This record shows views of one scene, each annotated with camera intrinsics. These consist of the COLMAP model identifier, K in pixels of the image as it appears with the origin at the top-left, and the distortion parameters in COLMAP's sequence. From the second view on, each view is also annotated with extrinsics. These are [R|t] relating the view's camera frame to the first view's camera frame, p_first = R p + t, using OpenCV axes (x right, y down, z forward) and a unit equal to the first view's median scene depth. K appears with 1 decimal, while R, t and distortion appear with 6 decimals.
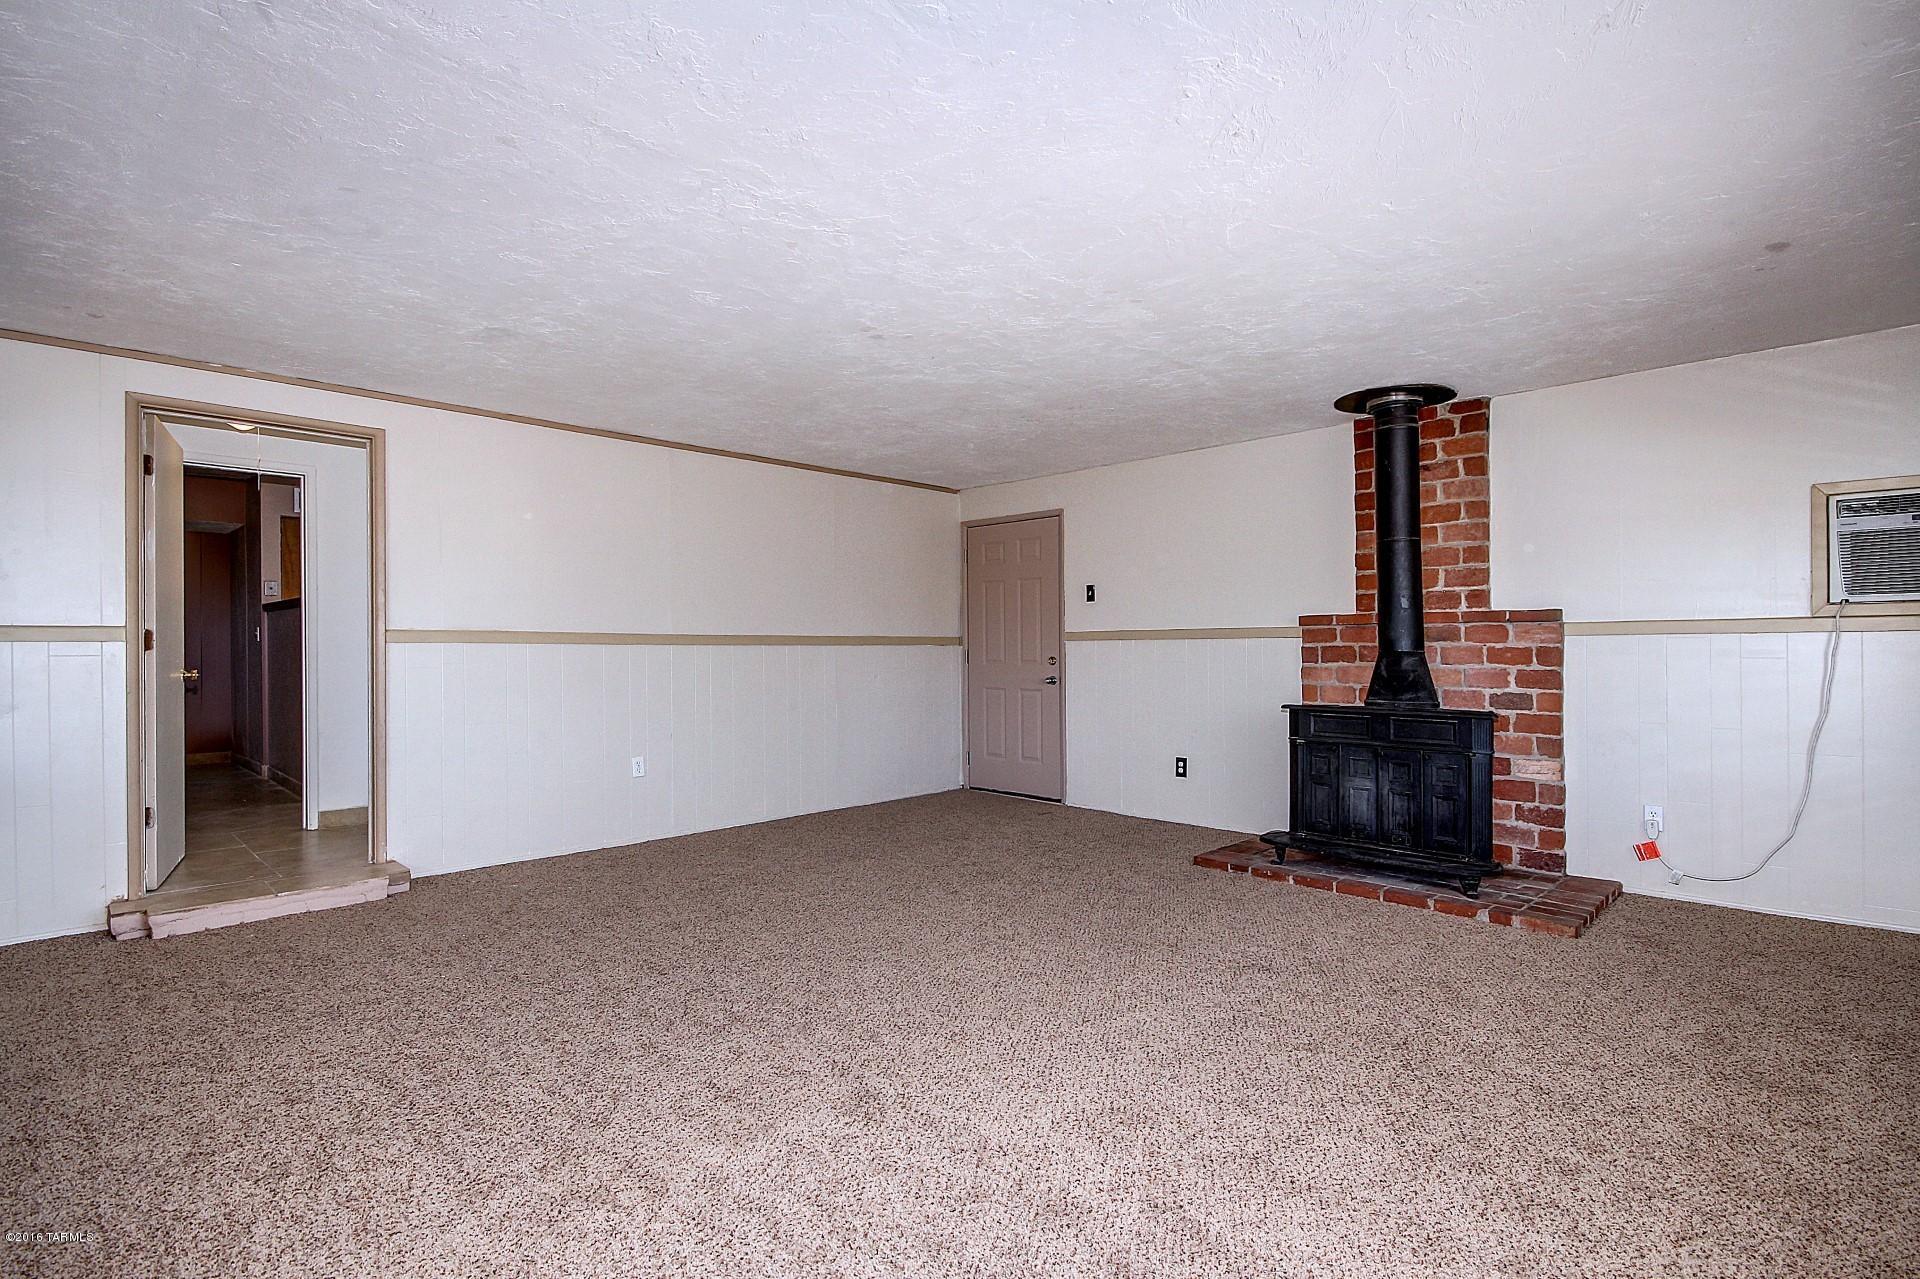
lens RADIAL K [[910.7, 0, 970.5], [0, 910.7, 647.4], [0, 0, 1]] dist [-0.000703, -0.000370]
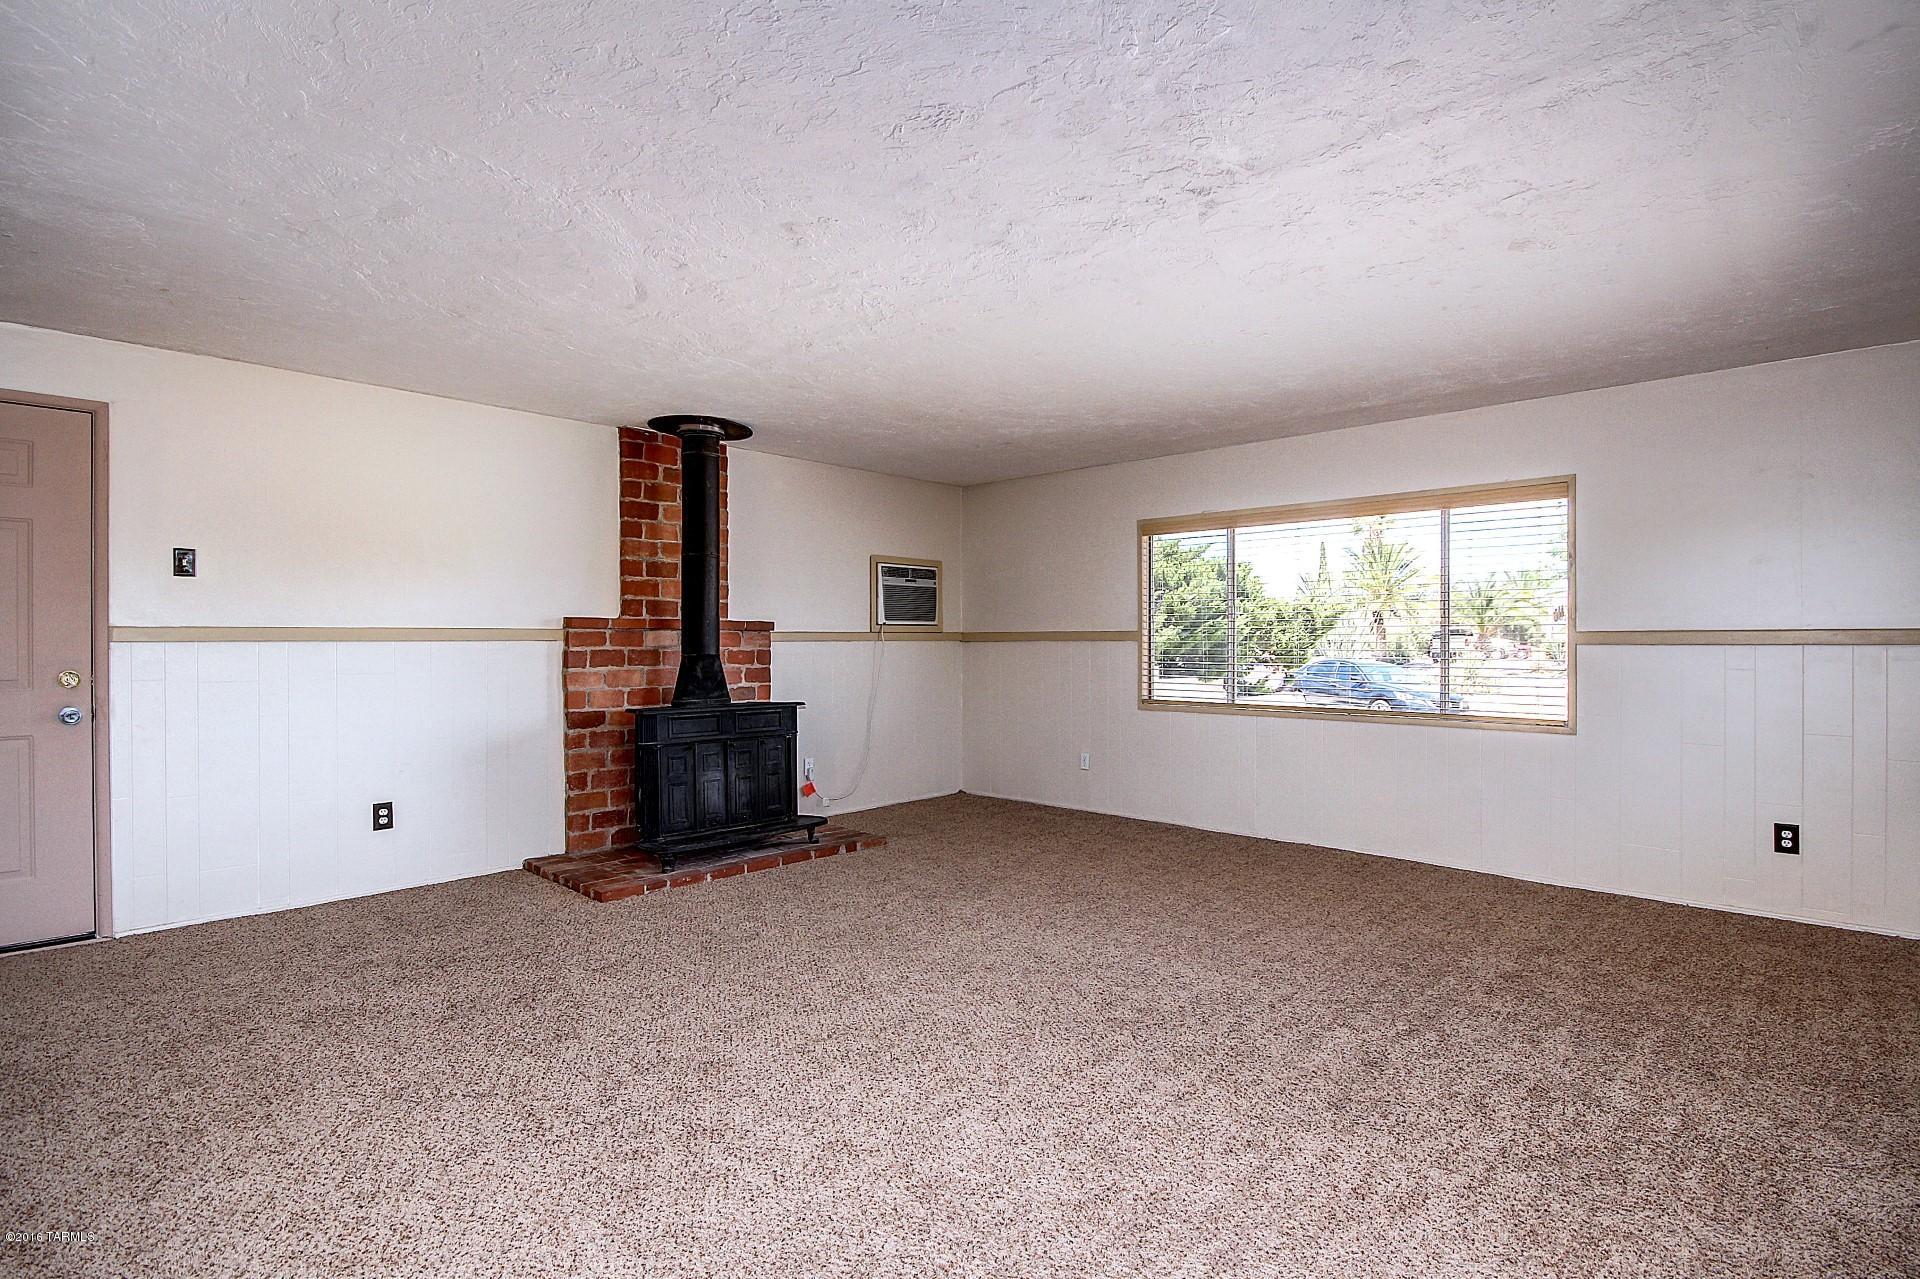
lens RADIAL K [[910.7, 0, 970.5], [0, 910.7, 647.4], [0, 0, 1]] dist [-0.000703, -0.000370]
pose [[-0.016822, -0.003338, 0.999853, -0.597253], [0.000606, 0.999994, 0.003349, -0.007547], [-0.999858, 0.000662, -0.016820, 0.634723]]
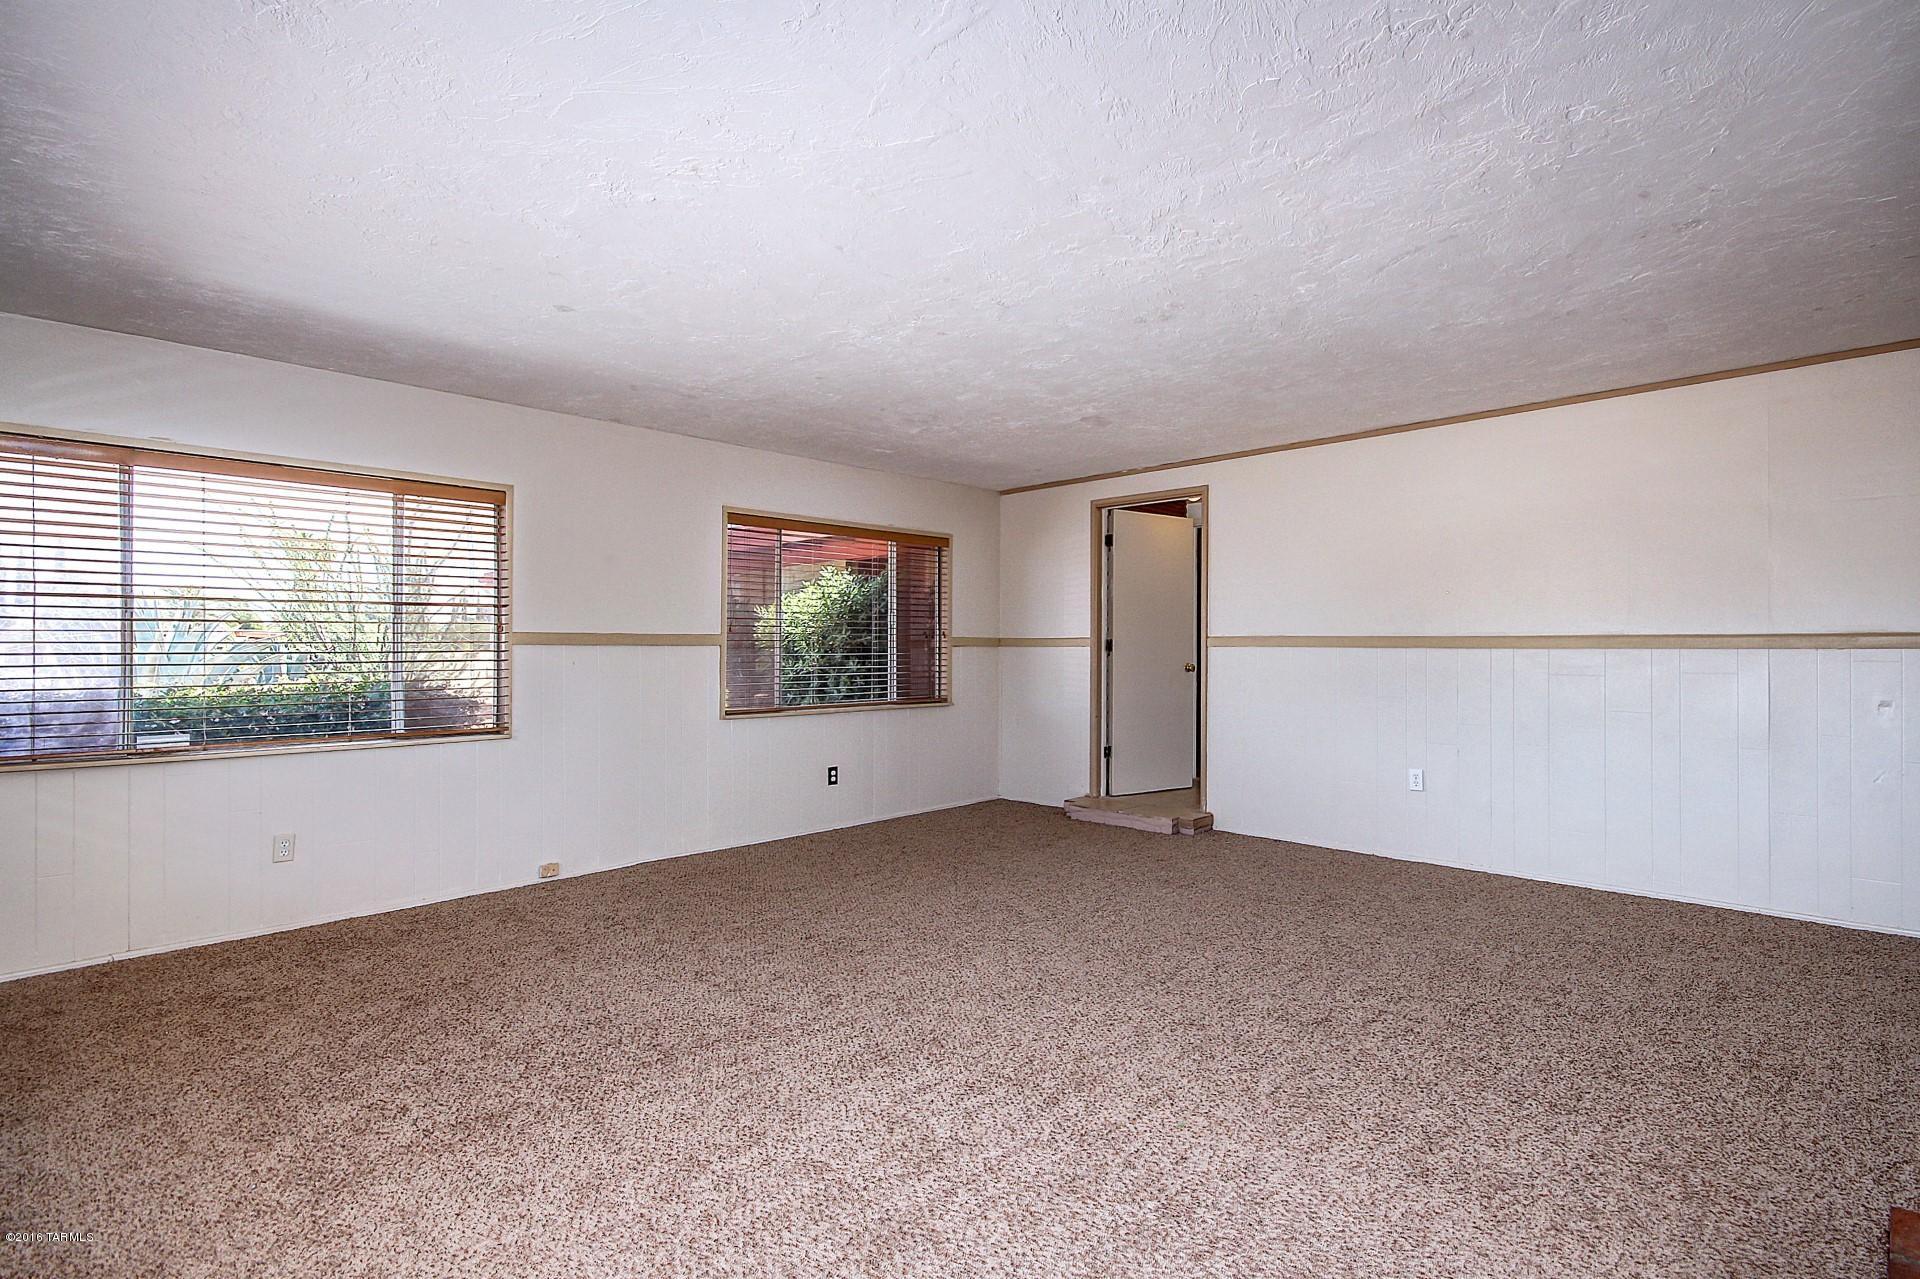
lens RADIAL K [[910.7, 0, 970.5], [0, 910.7, 647.4], [0, 0, 1]] dist [-0.000703, -0.000370]
pose [[0.002299, -0.001728, -0.999996, 1.082253], [-0.000832, 0.999998, -0.001730, -0.003121], [0.999997, 0.000836, 0.002298, 1.050013]]
